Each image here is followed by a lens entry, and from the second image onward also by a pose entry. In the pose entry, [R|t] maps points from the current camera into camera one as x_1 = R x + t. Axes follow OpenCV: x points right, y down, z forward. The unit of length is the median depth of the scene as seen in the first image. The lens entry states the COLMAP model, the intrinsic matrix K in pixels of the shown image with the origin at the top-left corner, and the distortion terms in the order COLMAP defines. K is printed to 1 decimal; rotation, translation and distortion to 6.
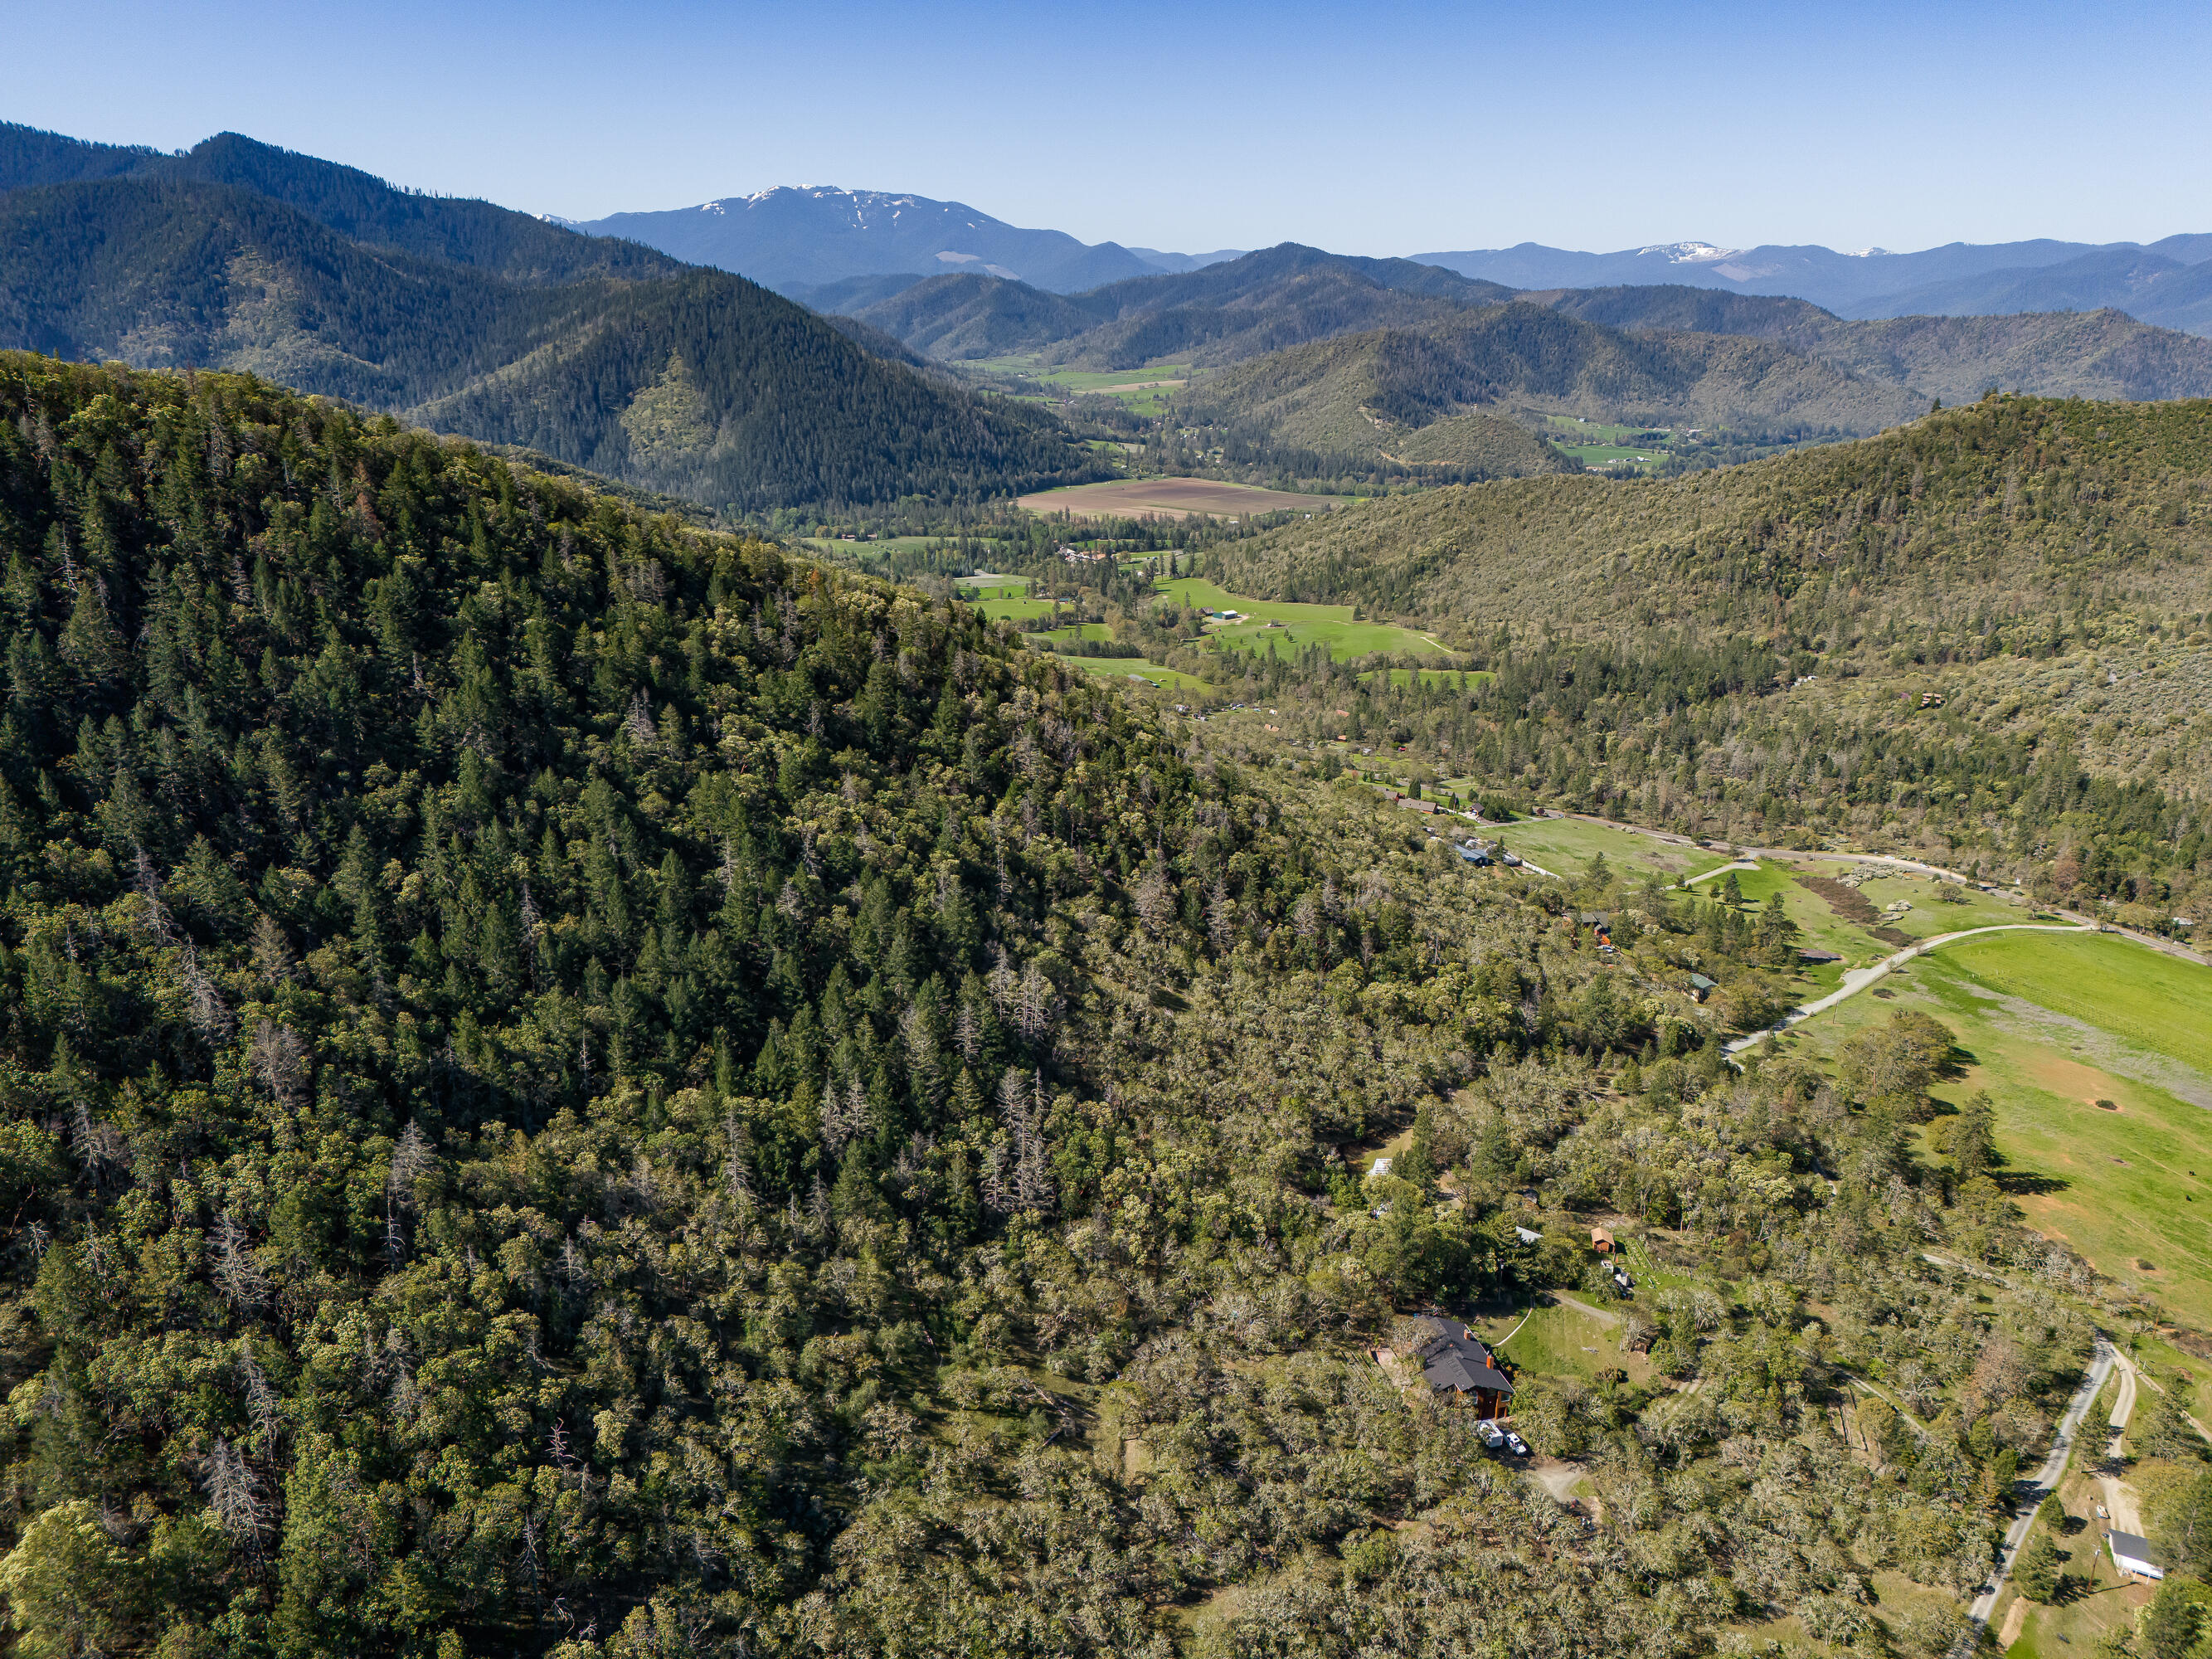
lens RADIAL K [[1610.2, 0, 1101.3], [0, 1610.2, 822.3], [0, 0, 1]] dist [0.078822, -0.076276]
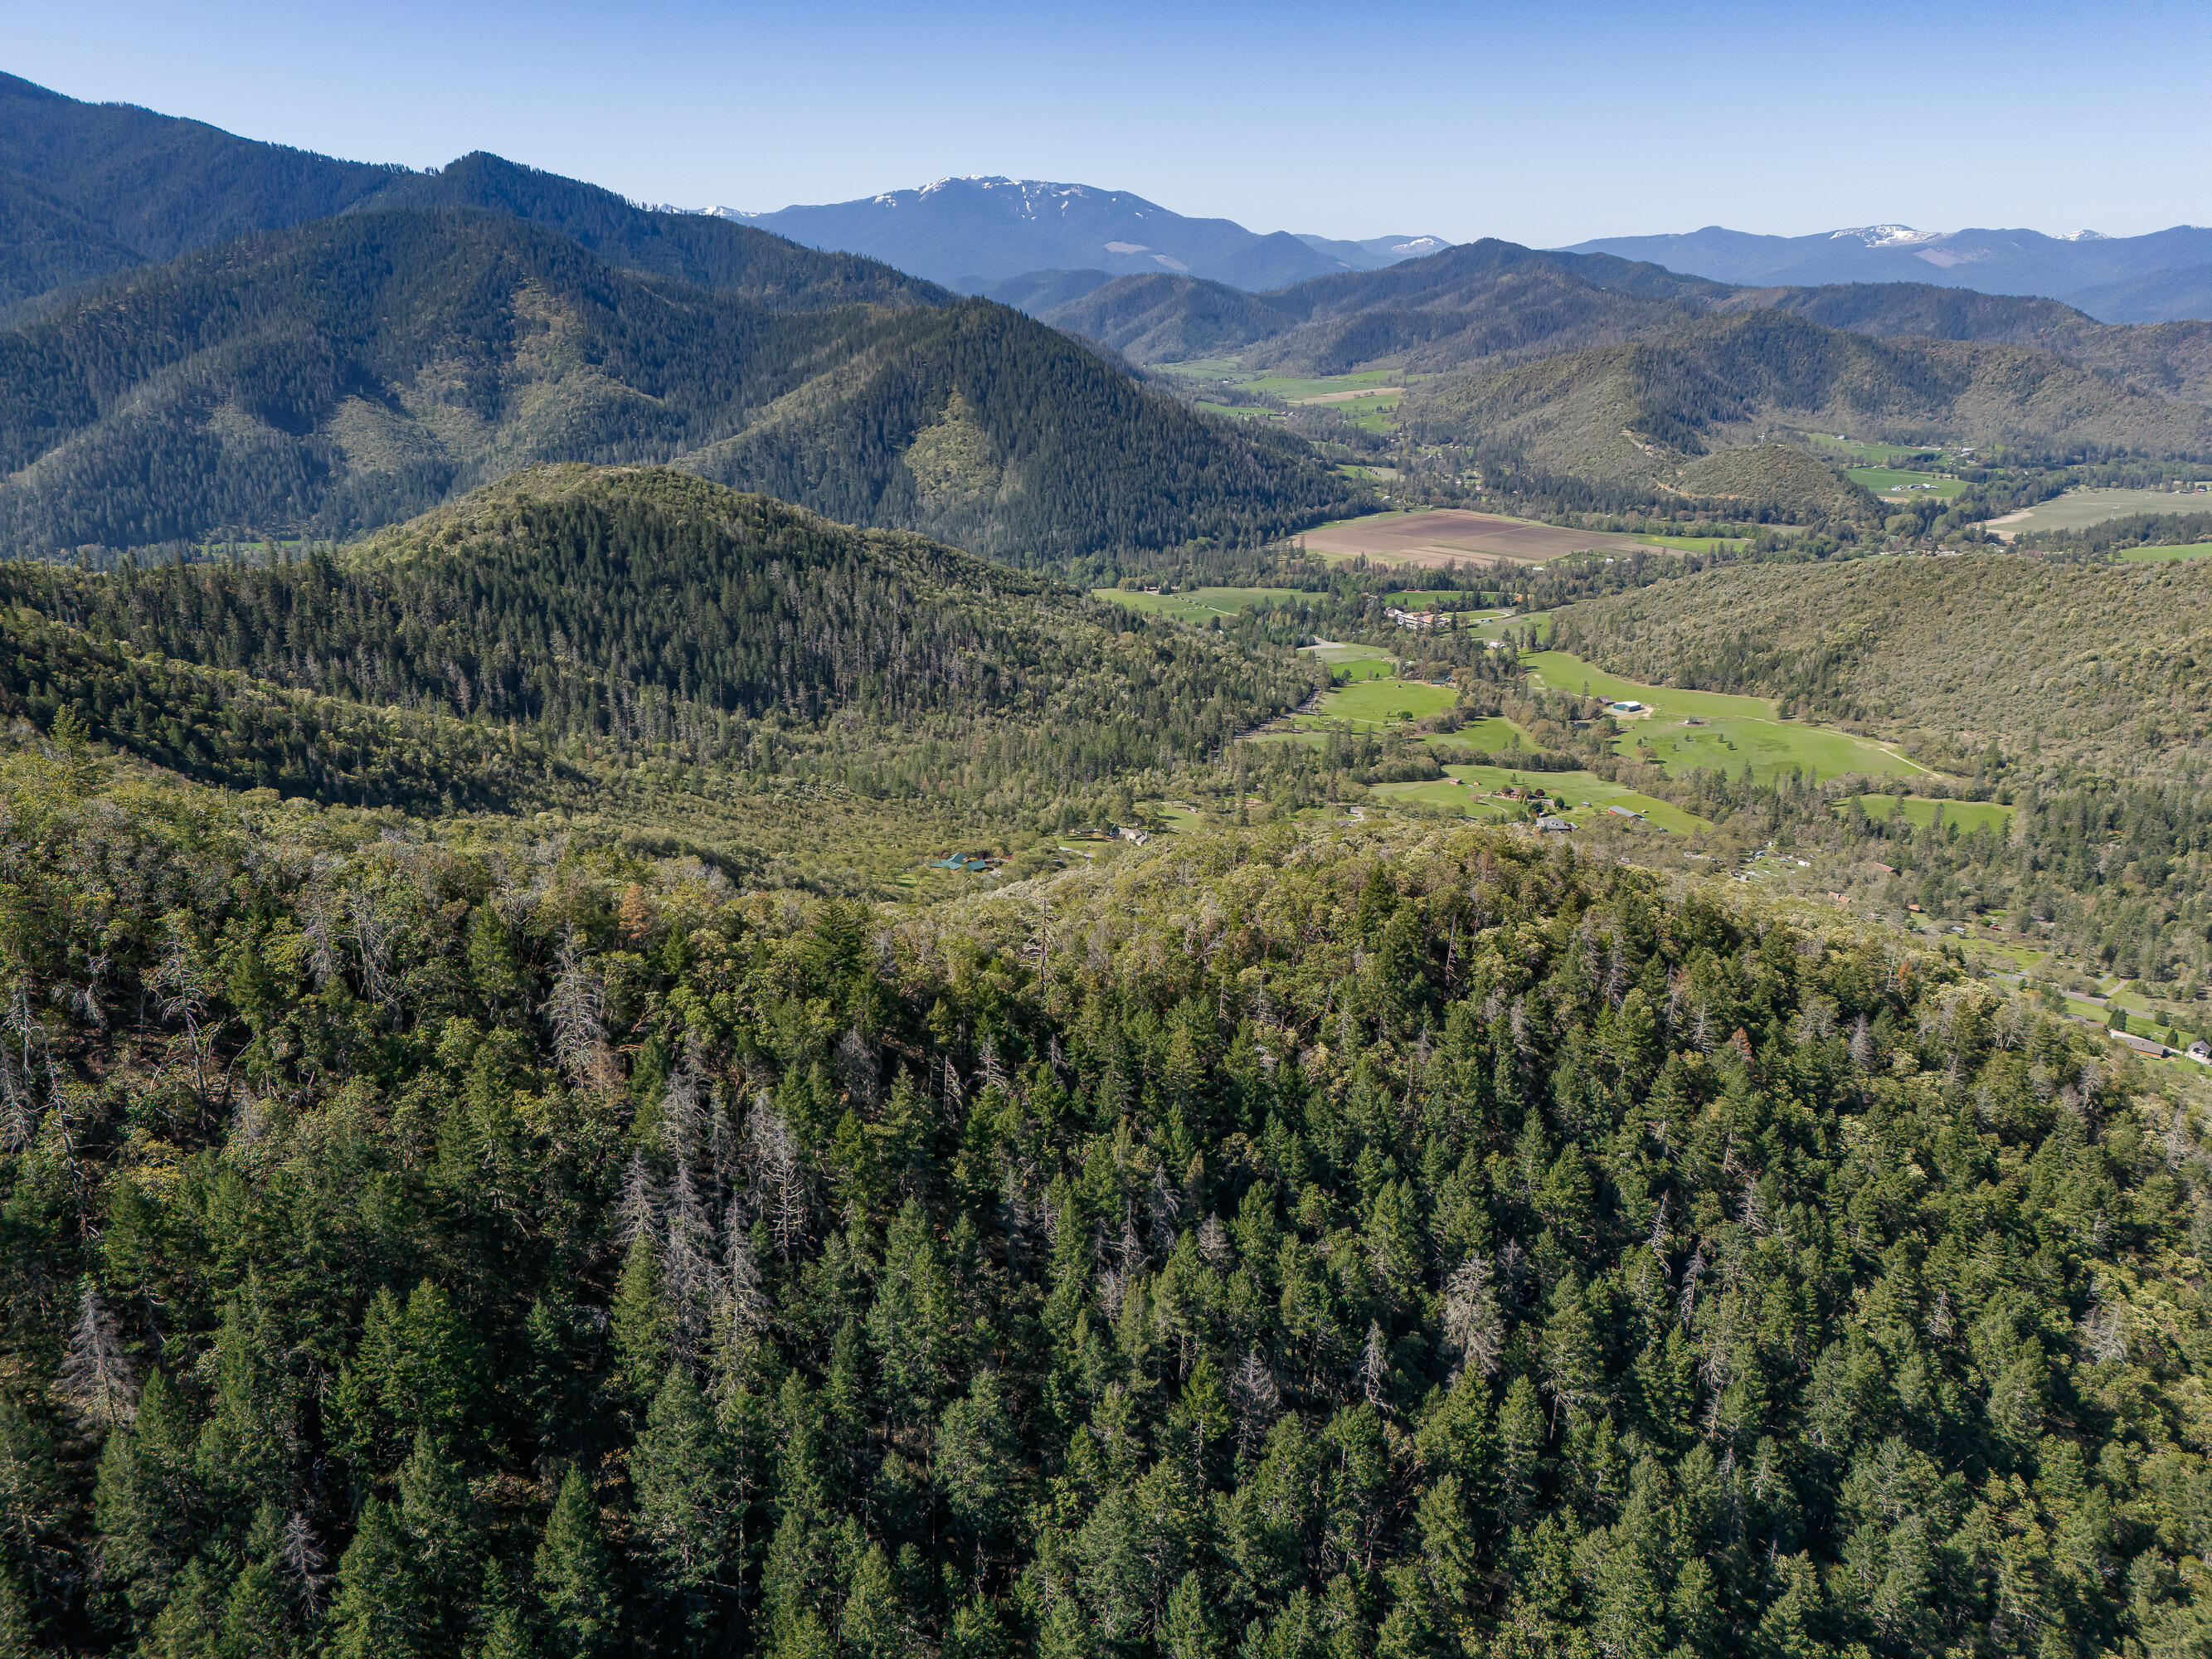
lens RADIAL K [[1610.2, 0, 1105.4], [0, 1610.2, 821.5], [0, 0, 1]] dist [0.078822, -0.076276]
pose [[0.996532, 0.023372, -0.079863, -0.628439], [-0.022627, 0.999692, 0.010225, -0.271874], [0.080077, -0.008383, 0.996753, 0.129351]]
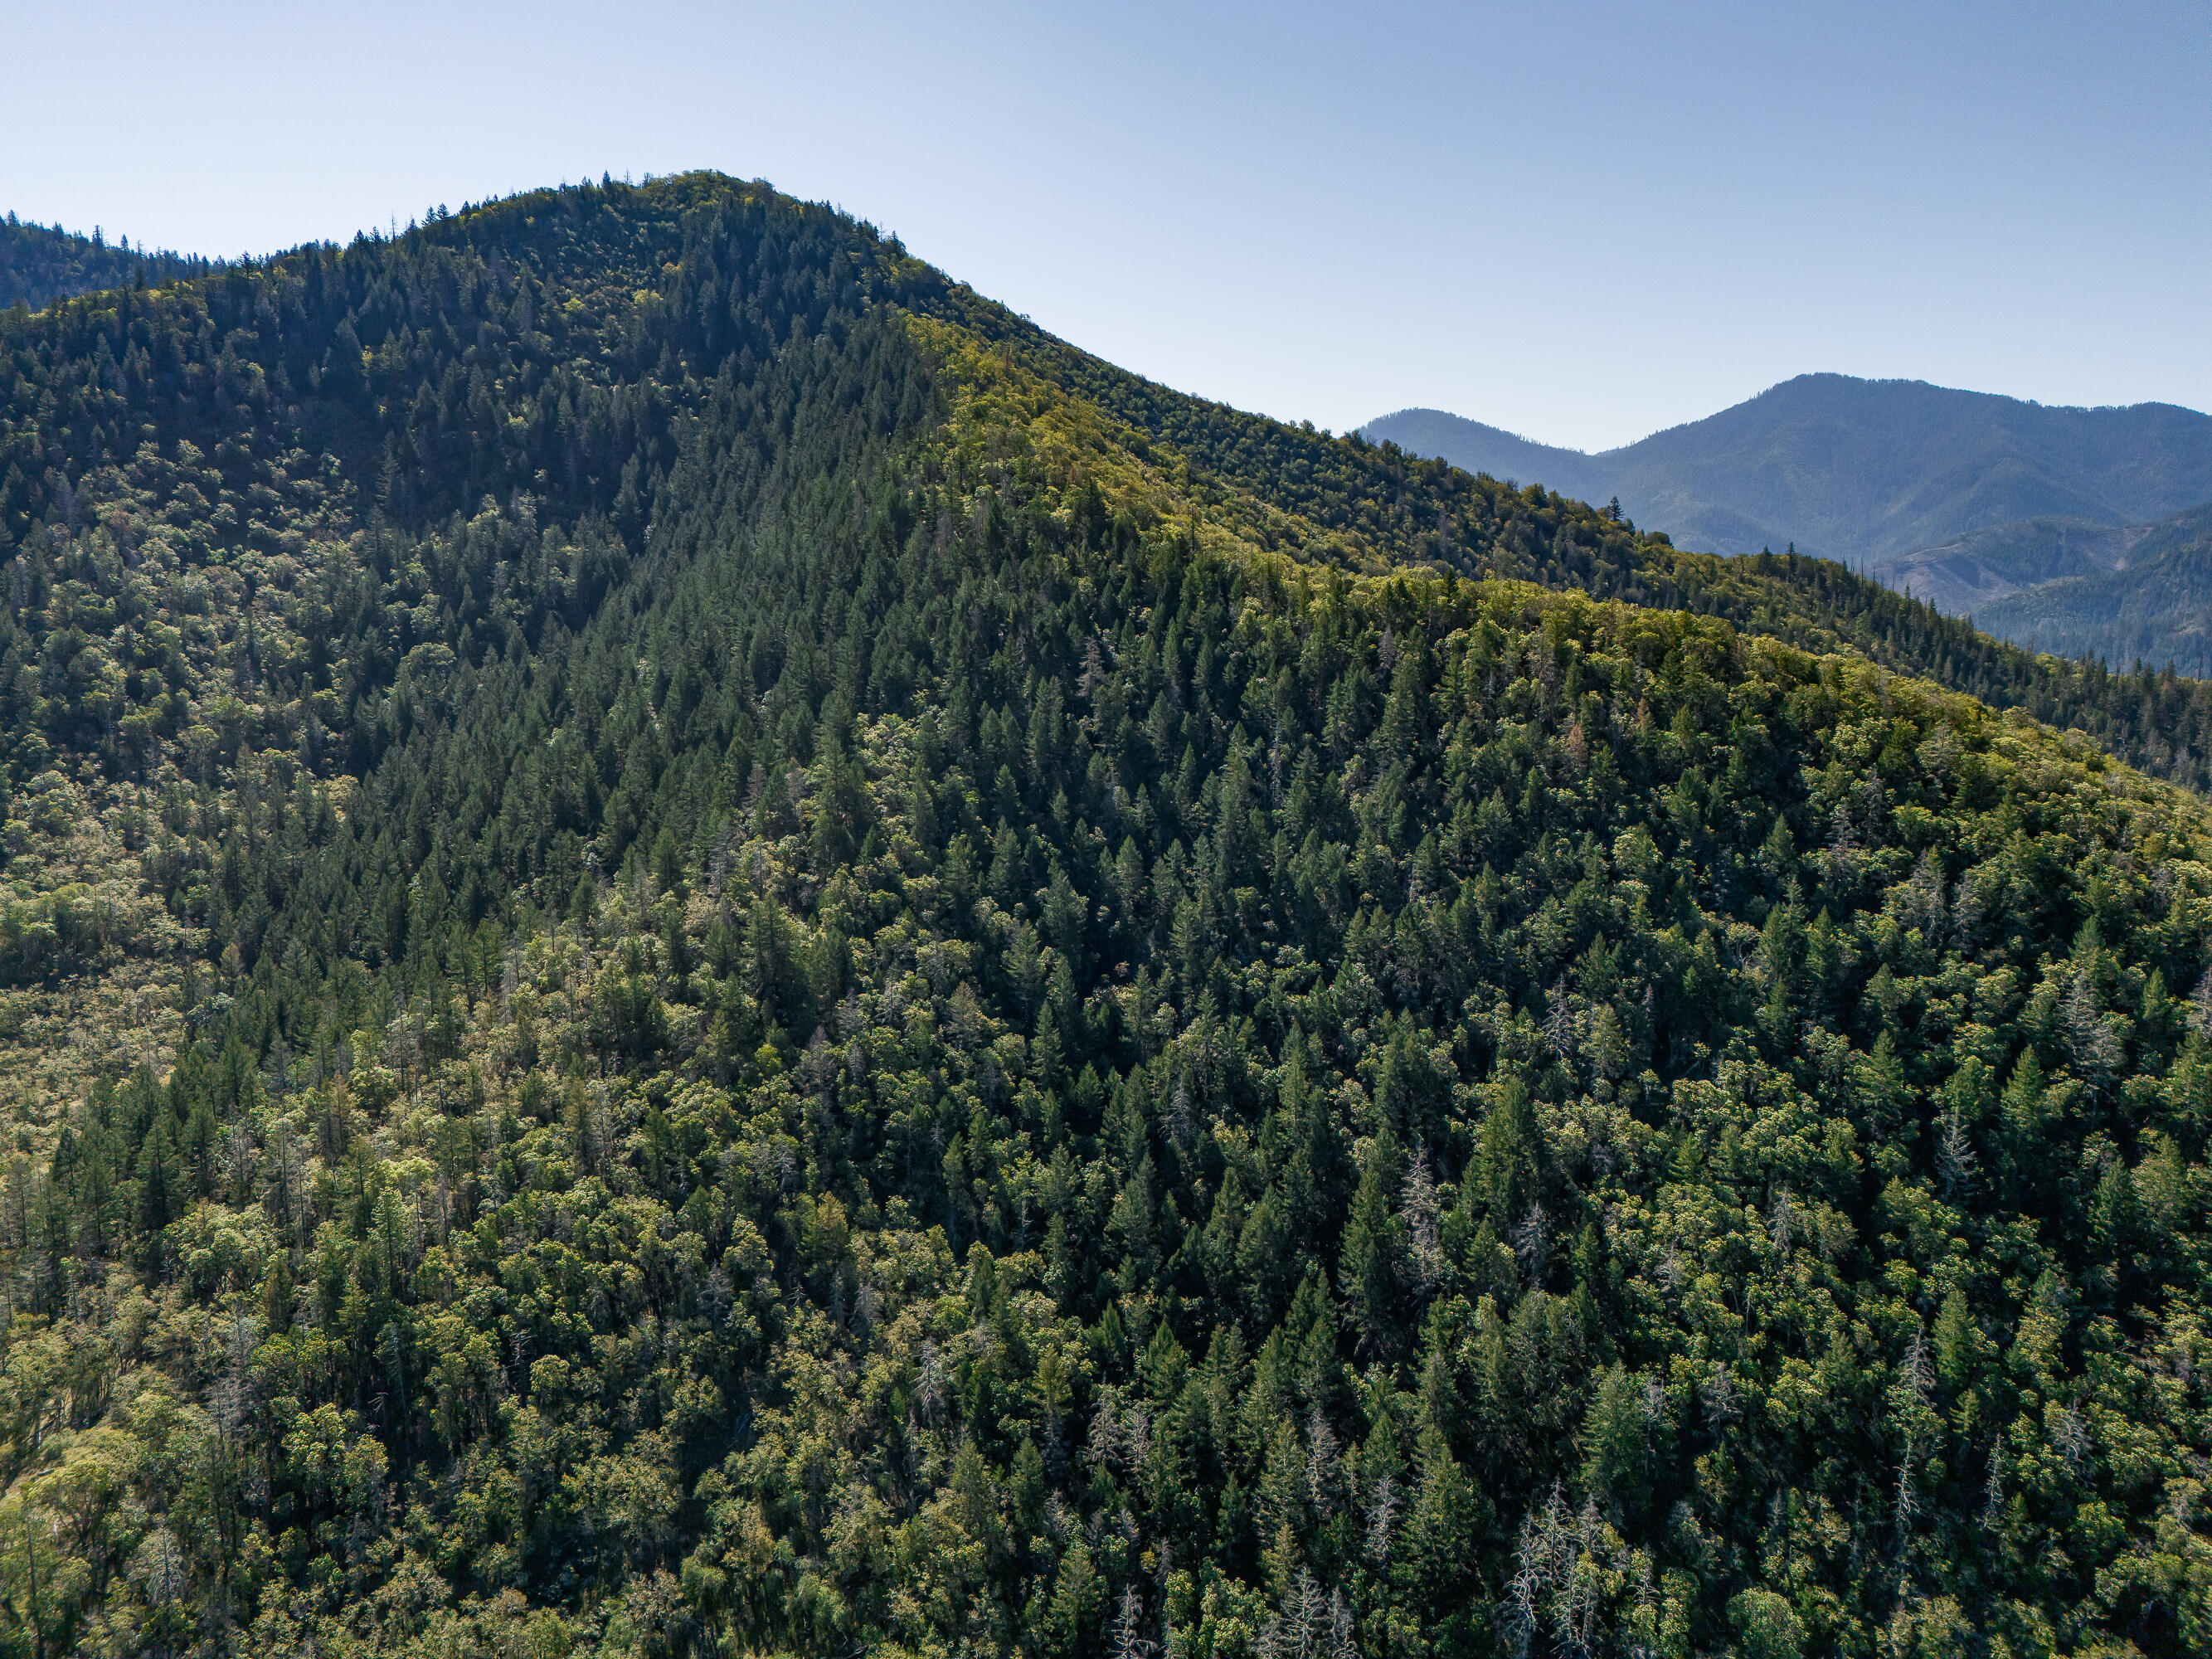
lens RADIAL K [[1610.2, 0, 1110.8], [0, 1610.2, 823.2], [0, 0, 1]] dist [0.078822, -0.076276]
pose [[0.042149, 0.155463, -0.986942, 0.445847], [-0.318686, 0.938313, 0.134193, -0.164564], [0.946923, 0.308868, 0.089093, 0.585406]]
